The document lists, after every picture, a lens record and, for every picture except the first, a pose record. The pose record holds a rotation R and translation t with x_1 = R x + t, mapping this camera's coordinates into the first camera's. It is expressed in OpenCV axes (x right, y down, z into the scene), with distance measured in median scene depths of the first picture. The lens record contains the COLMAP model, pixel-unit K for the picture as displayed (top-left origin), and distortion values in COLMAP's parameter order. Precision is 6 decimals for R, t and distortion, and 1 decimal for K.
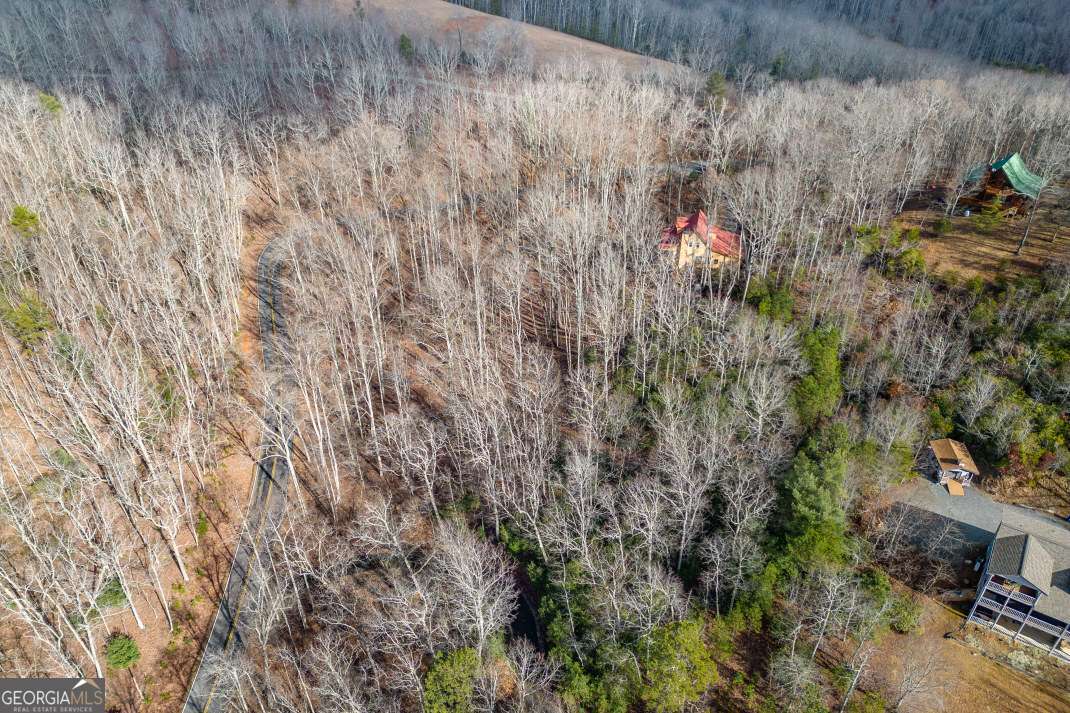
lens RADIAL K [[731.4, 0, 536.2], [0, 731.4, 362.7], [0, 0, 1]] dist [0.074949, -0.055794]
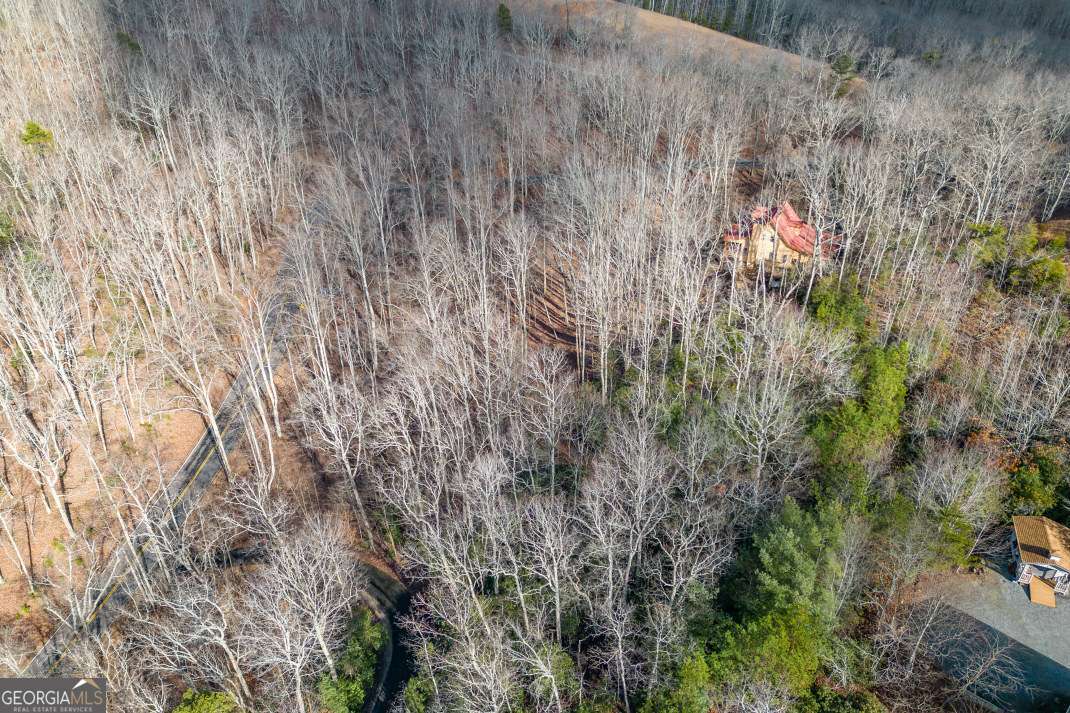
lens RADIAL K [[731.4, 0, 535.5], [0, 731.4, 350.8], [0, 0, 1]] dist [0.074949, -0.055794]
pose [[0.975372, 0.126559, -0.180643, 0.206145], [-0.133523, 0.990681, -0.026879, 0.032689], [0.175558, 0.050337, 0.983181, 0.249228]]
